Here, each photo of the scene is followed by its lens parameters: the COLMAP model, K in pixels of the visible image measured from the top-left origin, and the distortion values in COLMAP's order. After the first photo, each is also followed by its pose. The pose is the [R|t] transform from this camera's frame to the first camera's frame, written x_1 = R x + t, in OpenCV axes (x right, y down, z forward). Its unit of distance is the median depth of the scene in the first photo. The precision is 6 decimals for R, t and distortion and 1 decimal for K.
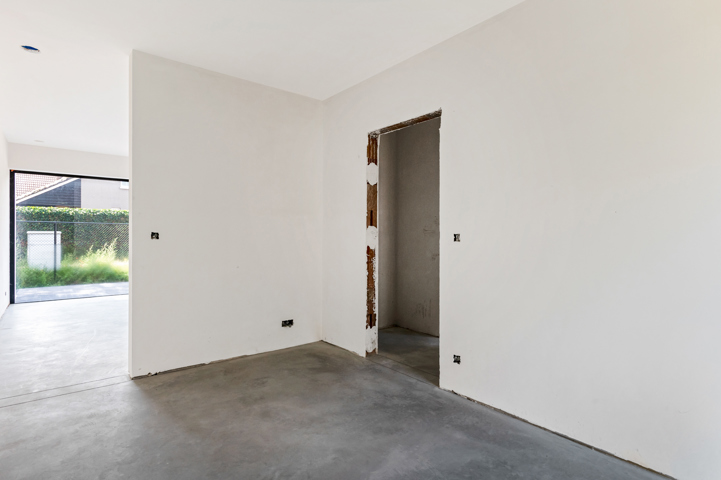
lens RADIAL K [[382.5, 0, 363.6], [0, 382.5, 241.9], [0, 0, 1]] dist [-0.000760, 0.004822]
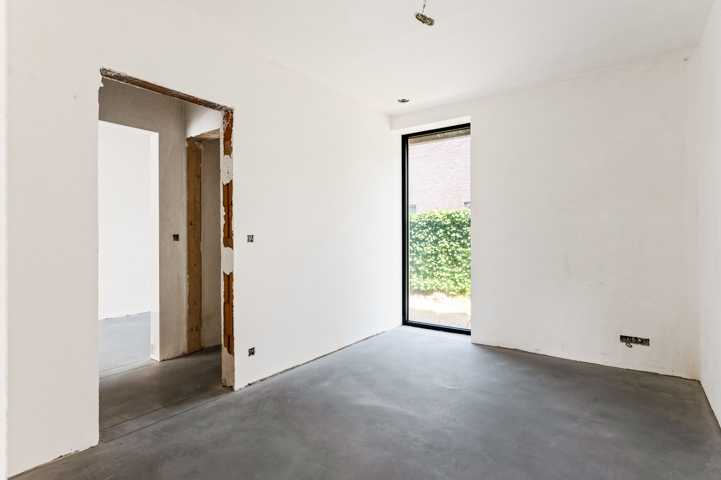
lens RADIAL K [[382.5, 0, 361.7], [0, 382.5, 237.9], [0, 0, 1]] dist [-0.000760, 0.004822]
pose [[-0.258555, -0.020052, 0.965788, -0.840275], [0.014670, 0.999588, 0.024681, -0.032934], [-0.965885, 0.020549, -0.258154, 0.944143]]
